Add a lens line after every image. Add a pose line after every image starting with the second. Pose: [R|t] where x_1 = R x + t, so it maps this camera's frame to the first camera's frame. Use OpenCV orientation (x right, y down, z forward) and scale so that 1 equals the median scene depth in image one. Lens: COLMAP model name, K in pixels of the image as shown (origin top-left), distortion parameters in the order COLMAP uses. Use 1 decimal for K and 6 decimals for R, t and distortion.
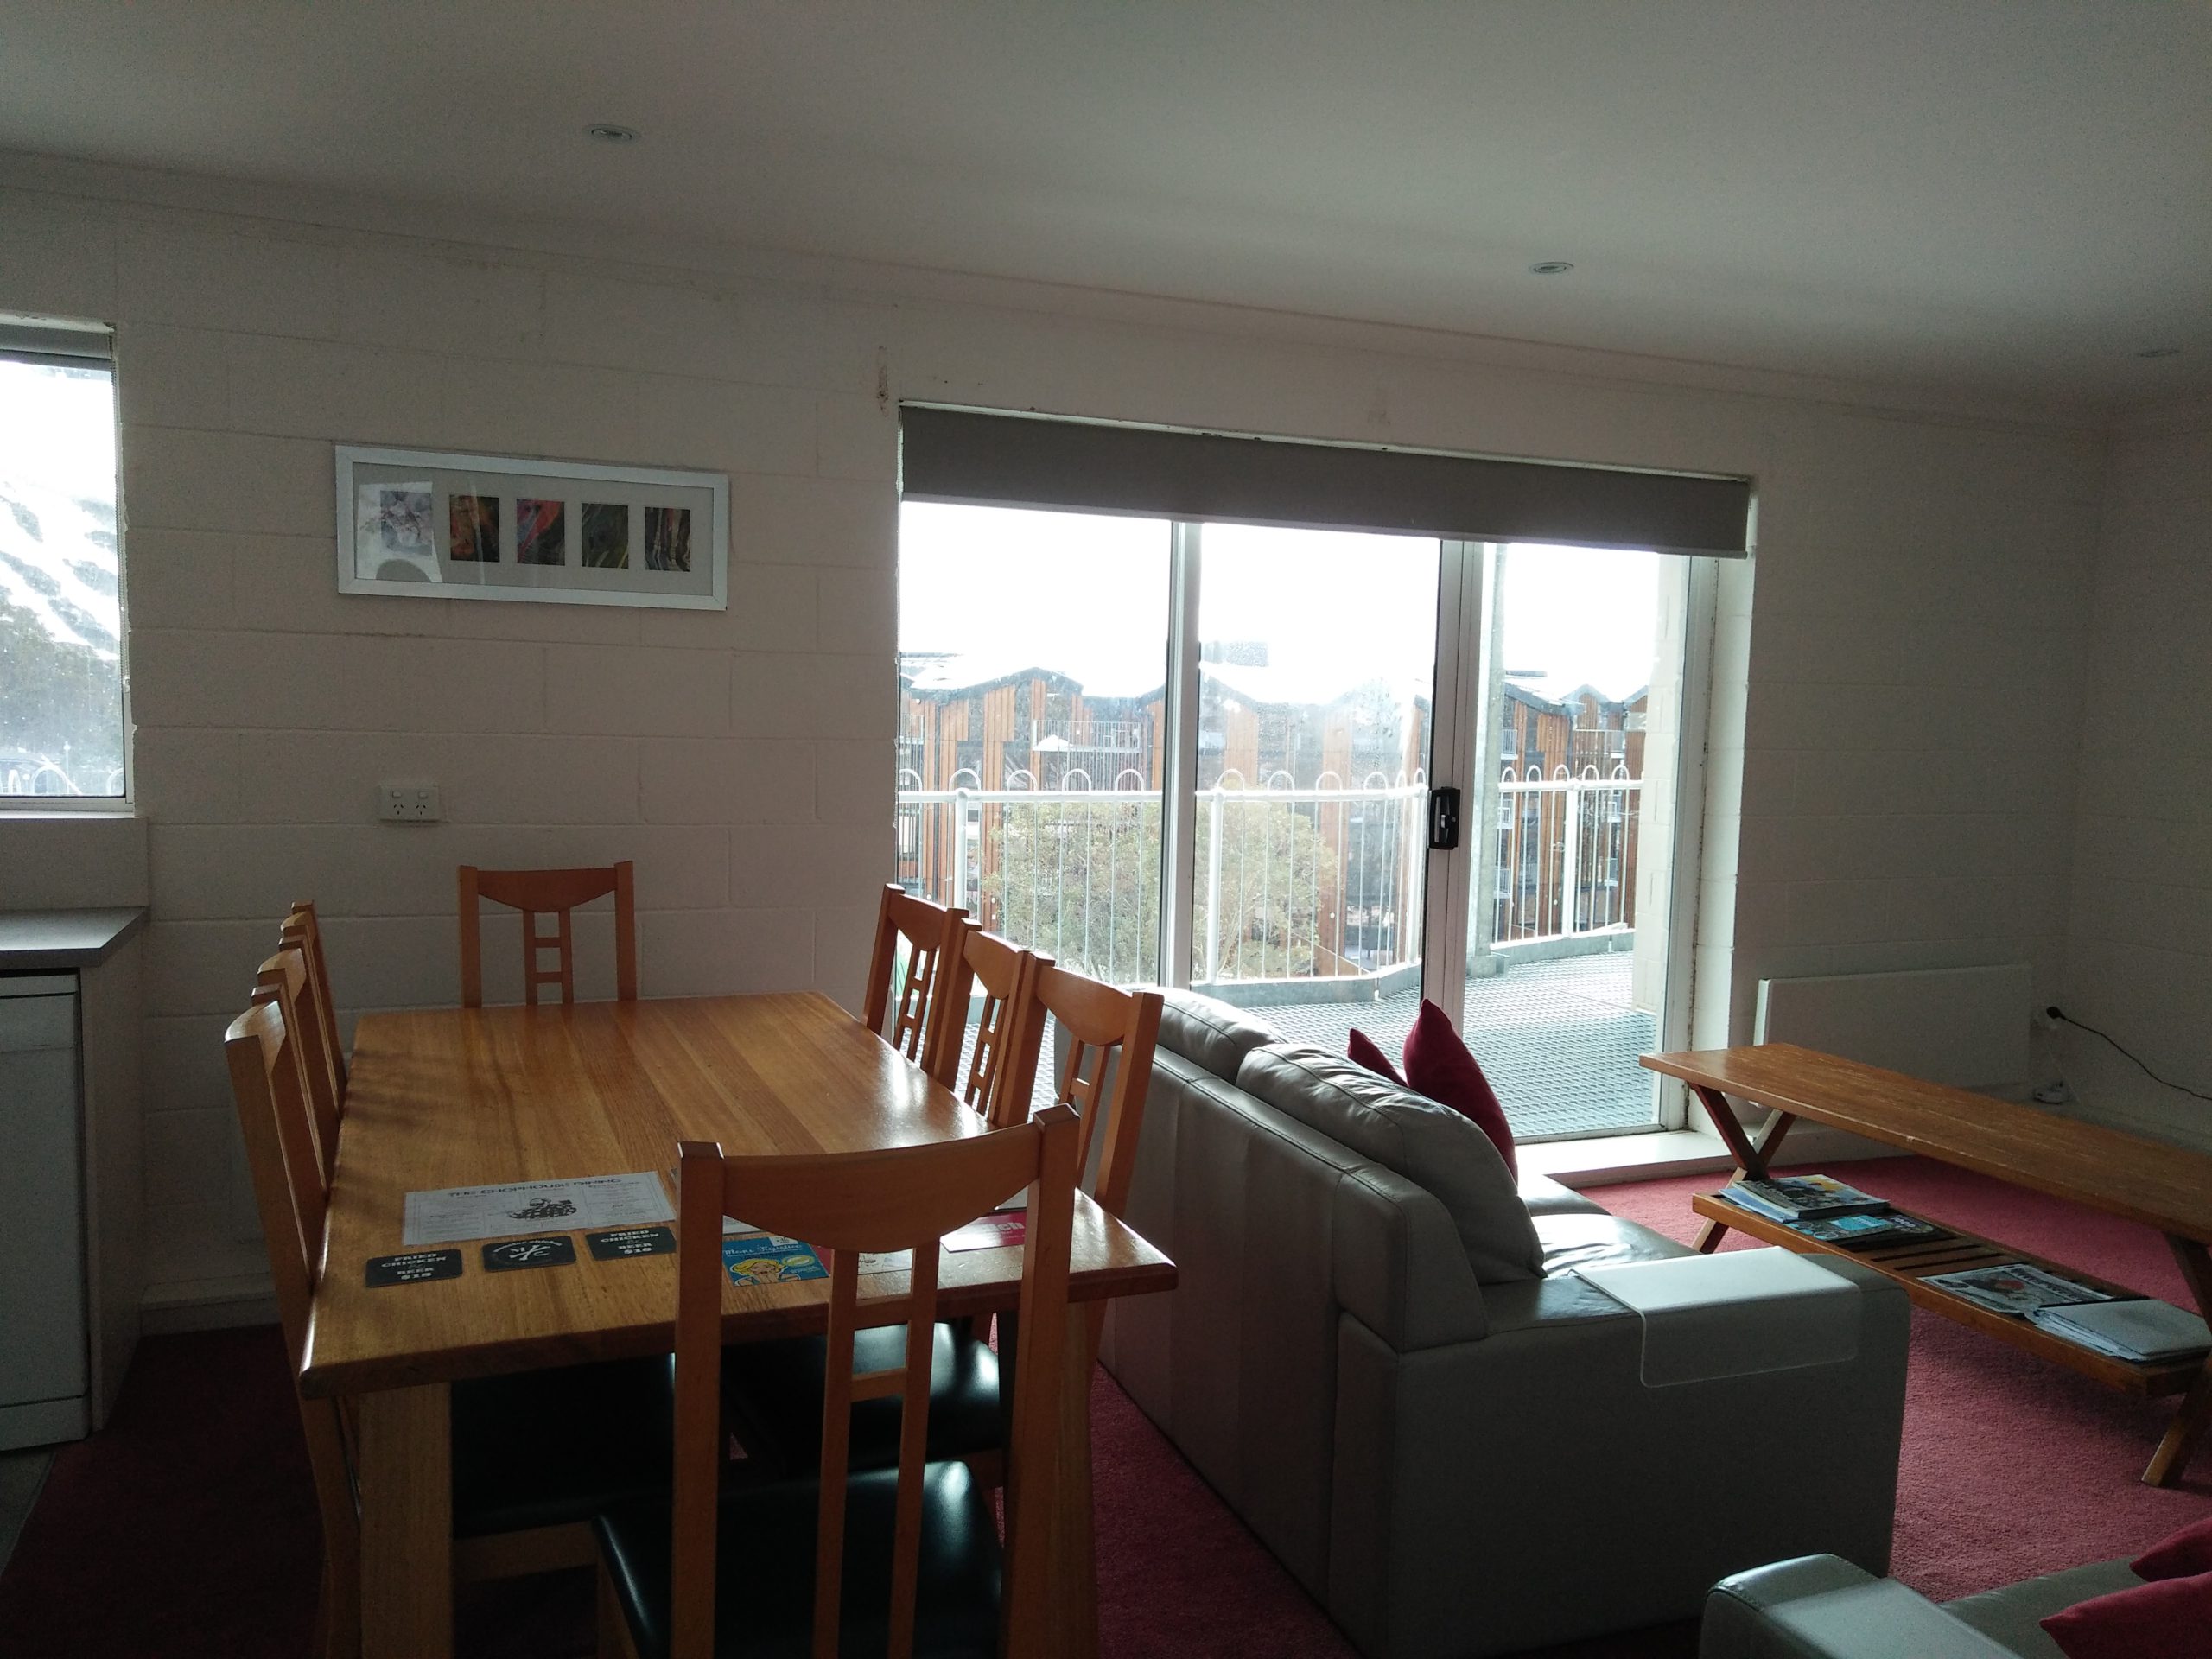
lens RADIAL K [[1577.0, 0, 1106.0], [0, 1577.0, 829.5], [0, 0, 1]] dist [0.005968, 0.001933]
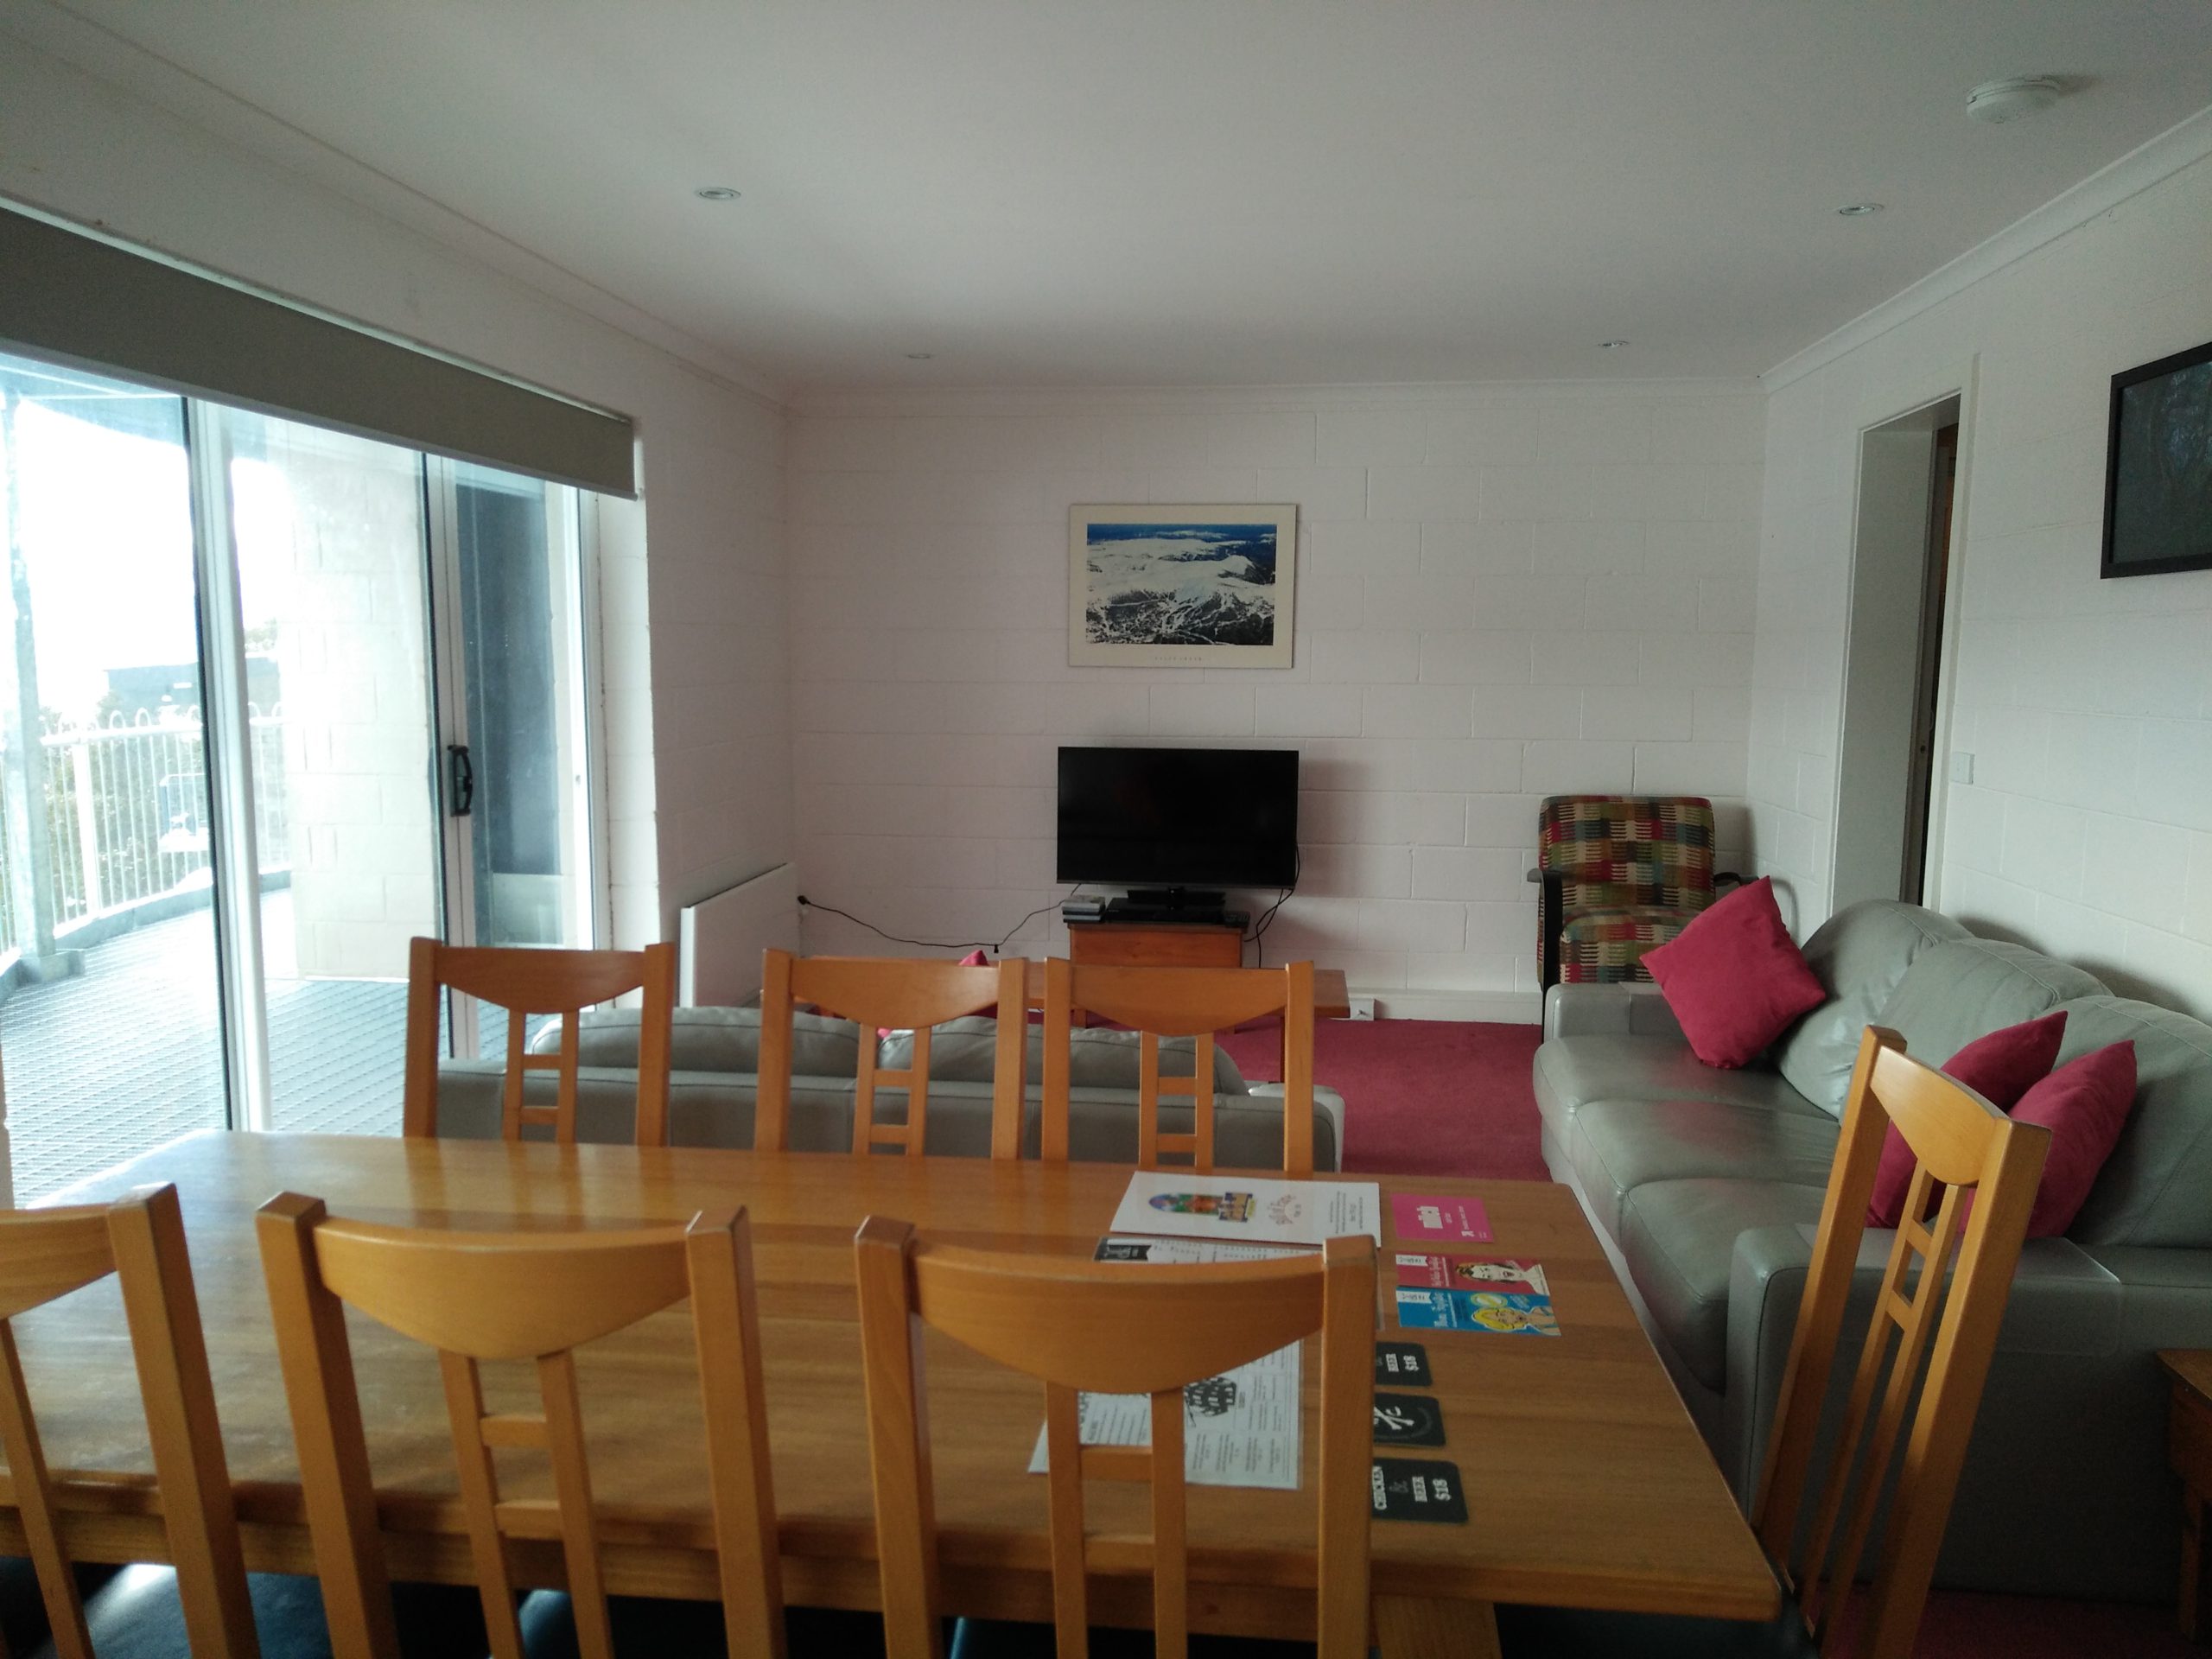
lens RADIAL K [[1577.0, 0, 1106.0], [0, 1577.0, 829.5], [0, 0, 1]] dist [0.005968, 0.001933]
pose [[0.501147, -0.115892, 0.857567, -0.463019], [0.075455, 0.993069, 0.090109, -0.041448], [-0.862066, 0.019550, 0.506419, 0.317624]]
